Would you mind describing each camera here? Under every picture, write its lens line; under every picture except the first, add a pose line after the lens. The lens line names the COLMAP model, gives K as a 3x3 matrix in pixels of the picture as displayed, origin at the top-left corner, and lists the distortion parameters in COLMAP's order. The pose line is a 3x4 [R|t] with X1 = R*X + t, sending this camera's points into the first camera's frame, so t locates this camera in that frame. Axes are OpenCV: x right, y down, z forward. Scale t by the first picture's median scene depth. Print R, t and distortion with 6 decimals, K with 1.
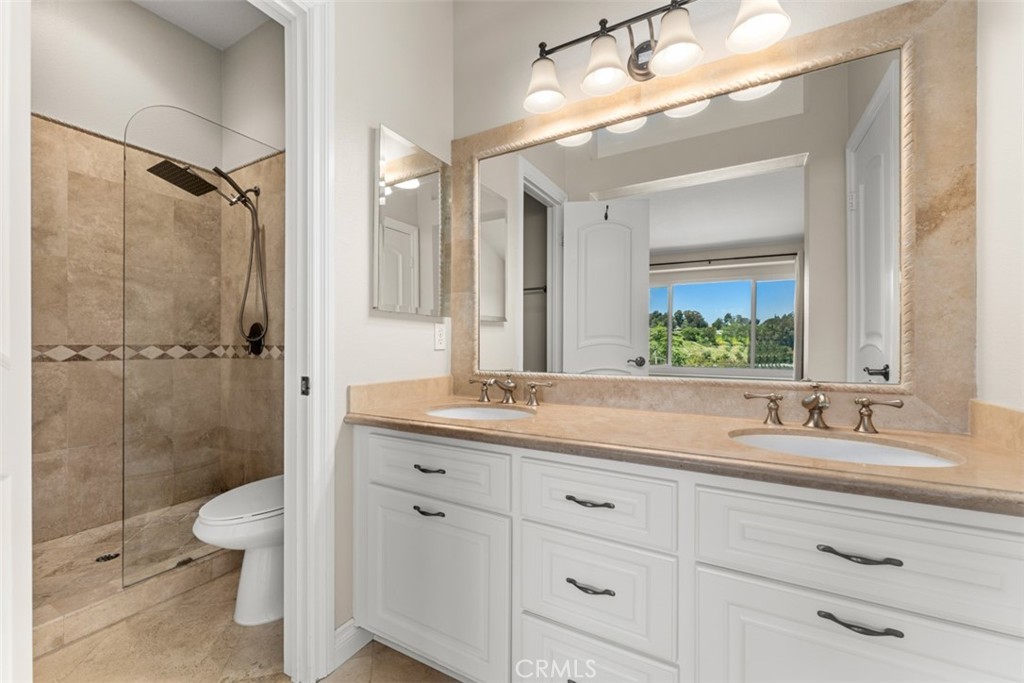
lens RADIAL K [[414.8, 0, 513.1], [0, 414.8, 344.9], [0, 0, 1]] dist [0.001553, -0.000579]
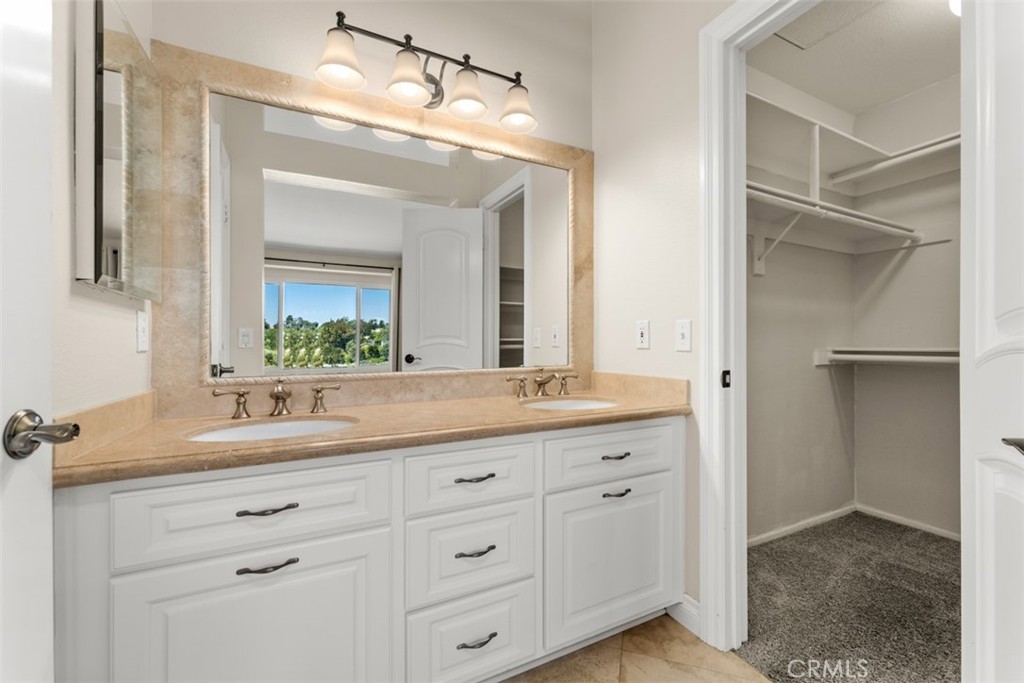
lens RADIAL K [[414.8, 0, 511.5], [0, 414.8, 344.7], [0, 0, 1]] dist [0.001553, -0.000579]
pose [[0.553074, -0.003046, 0.833127, -0.471663], [0.007879, 0.999968, -0.001575, 0.007872], [-0.833095, 0.007435, 0.553080, 0.181988]]
